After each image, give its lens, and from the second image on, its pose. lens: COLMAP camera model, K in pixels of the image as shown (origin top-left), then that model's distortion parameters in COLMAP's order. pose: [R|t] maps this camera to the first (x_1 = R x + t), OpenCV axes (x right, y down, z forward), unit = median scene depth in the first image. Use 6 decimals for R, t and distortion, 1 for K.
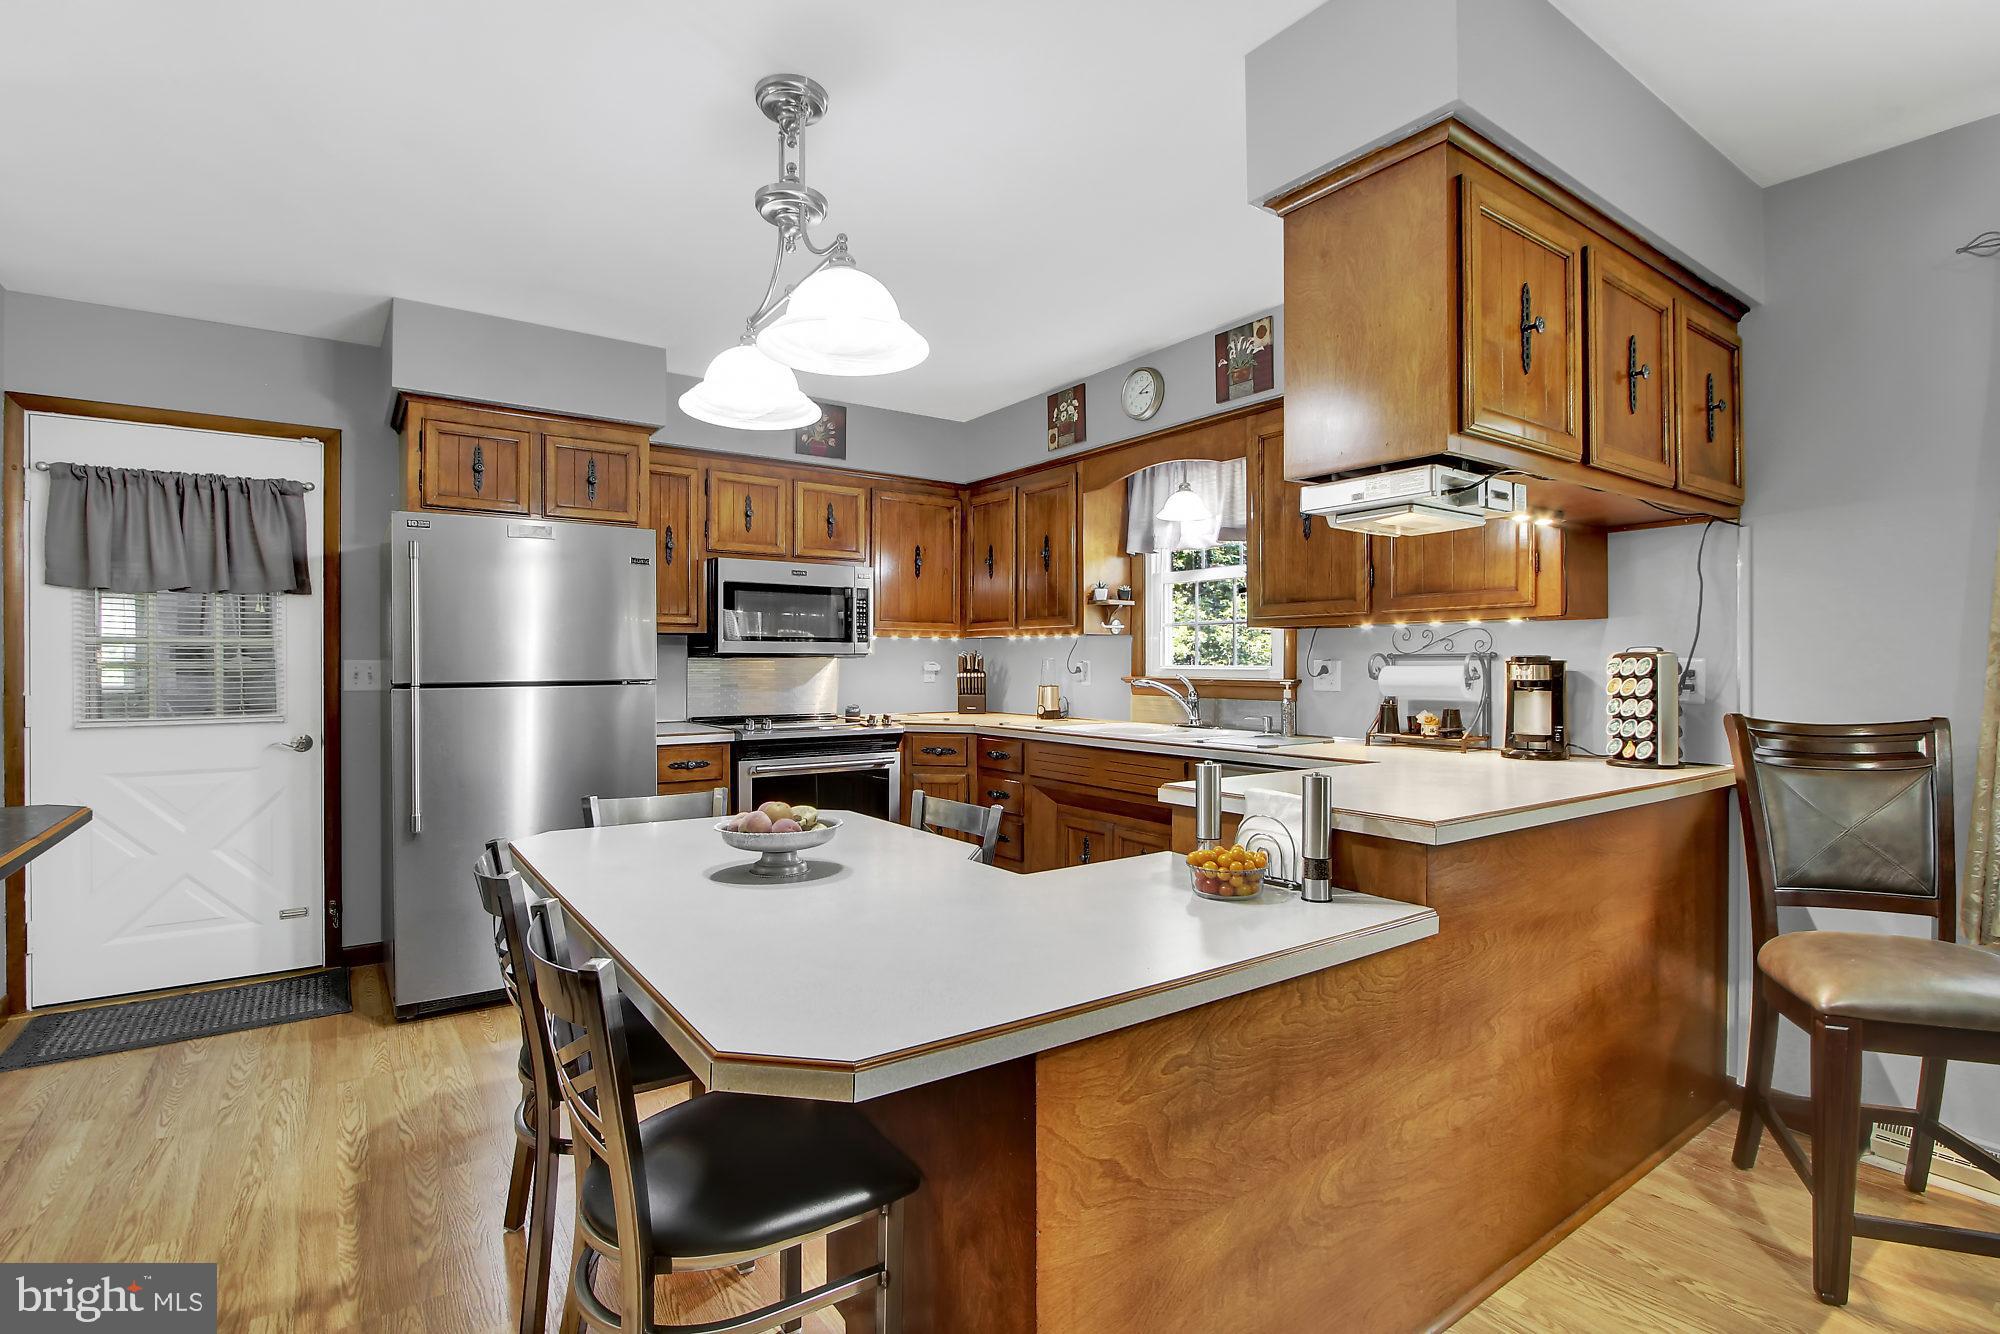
lens RADIAL K [[934.0, 0, 1003.2], [0, 934.0, 681.0], [0, 0, 1]] dist [-0.016790, 0.000699]
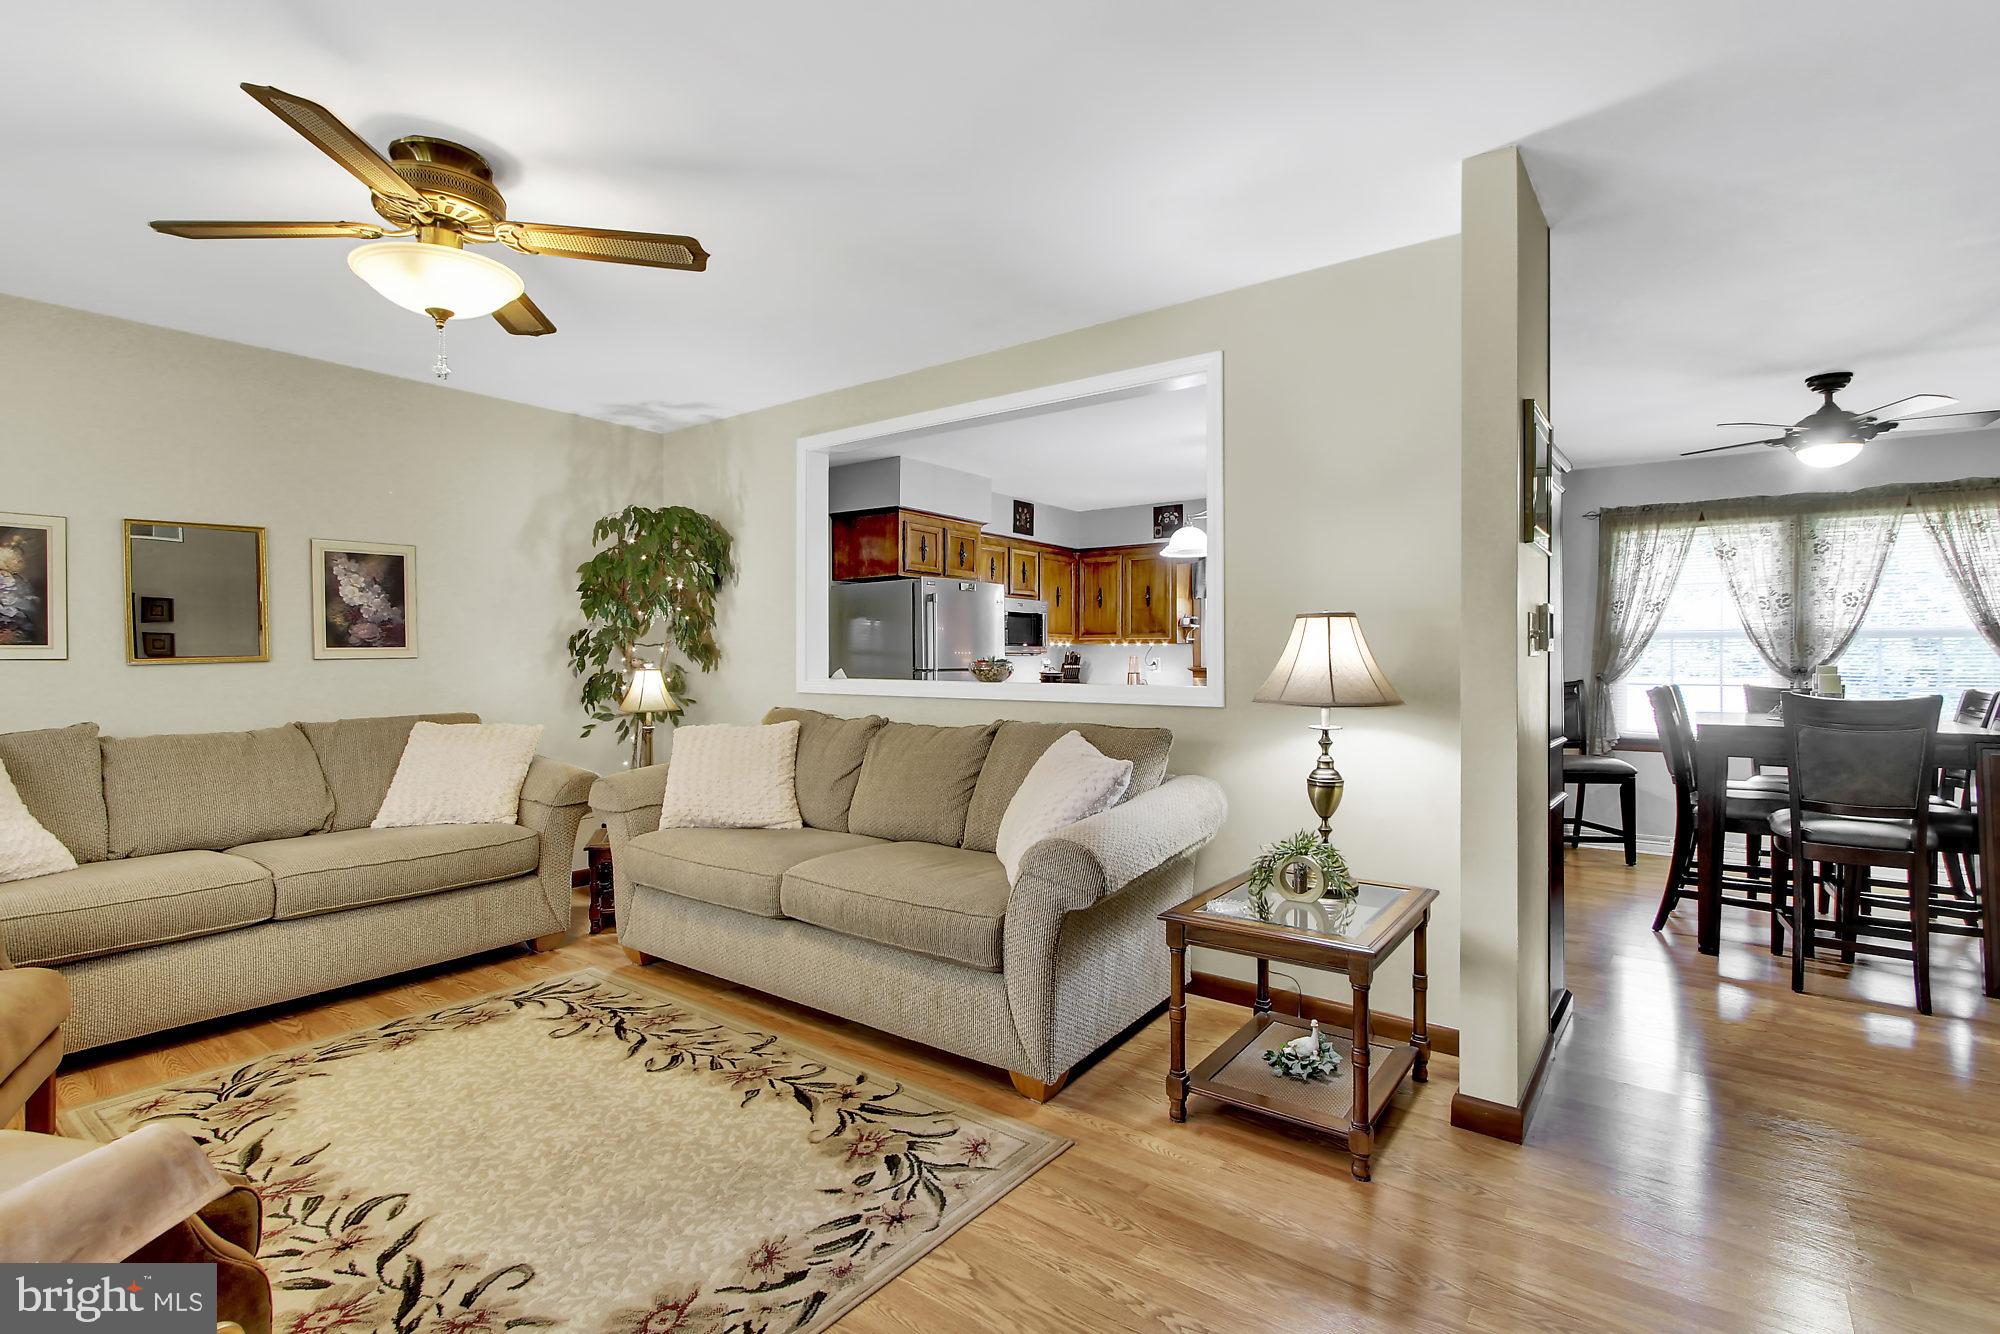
lens RADIAL K [[934.0, 0, 1011.6], [0, 934.0, 649.5], [0, 0, 1]] dist [-0.016790, 0.000699]
pose [[0.956444, 0.006270, 0.291848, -1.113713], [0.002348, 0.999572, -0.029171, 0.017946], [-0.291906, 0.028586, 0.956020, -0.912073]]
